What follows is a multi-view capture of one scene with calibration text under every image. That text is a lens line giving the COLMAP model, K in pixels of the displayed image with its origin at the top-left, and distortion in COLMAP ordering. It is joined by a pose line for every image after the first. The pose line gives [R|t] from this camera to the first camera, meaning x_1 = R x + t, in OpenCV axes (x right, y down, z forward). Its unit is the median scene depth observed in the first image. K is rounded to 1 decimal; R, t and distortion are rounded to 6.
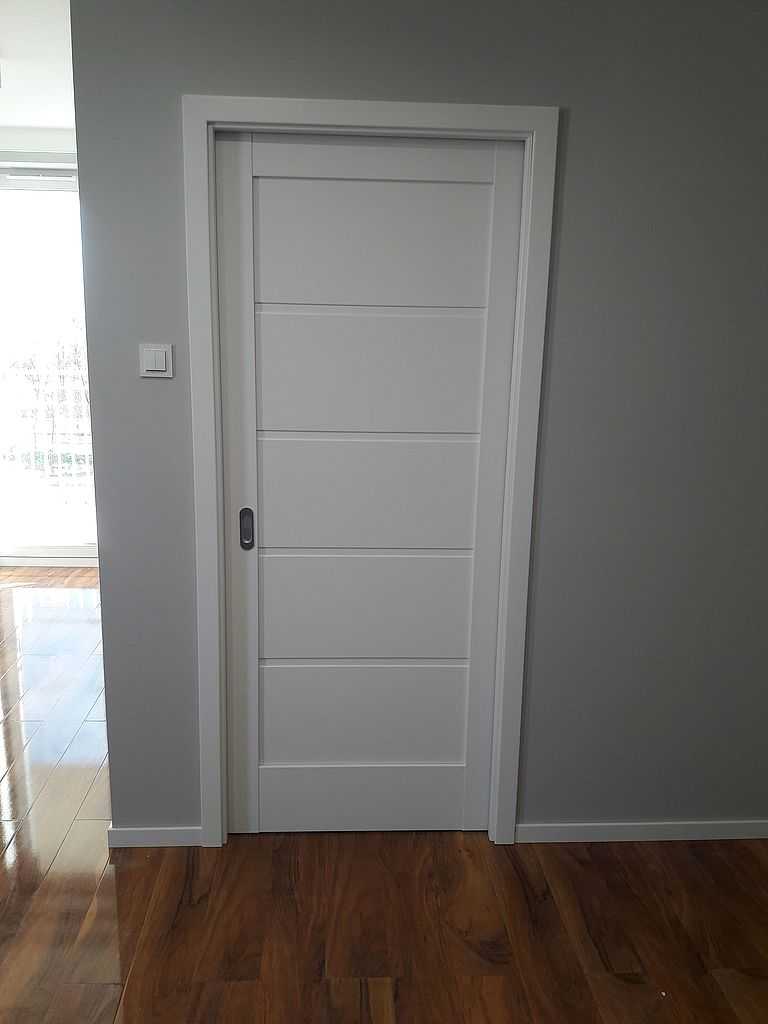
lens RADIAL K [[836.9, 0, 380.3], [0, 836.9, 511.8], [0, 0, 1]] dist [0.010190, -0.023593]
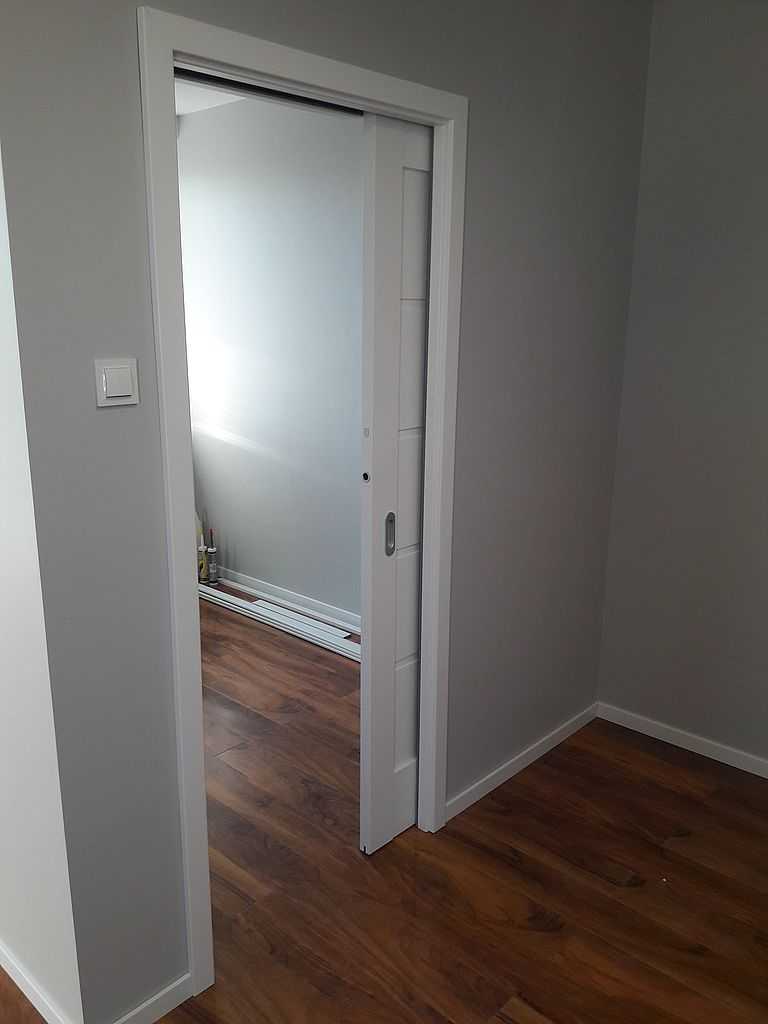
lens RADIAL K [[836.9, 0, 382.1], [0, 836.9, 508.3], [0, 0, 1]] dist [0.010190, -0.023593]
pose [[0.724601, -0.175454, 0.666460, -0.593281], [0.141739, 0.984316, 0.105030, -0.119055], [-0.674436, 0.018358, 0.738105, 0.336452]]
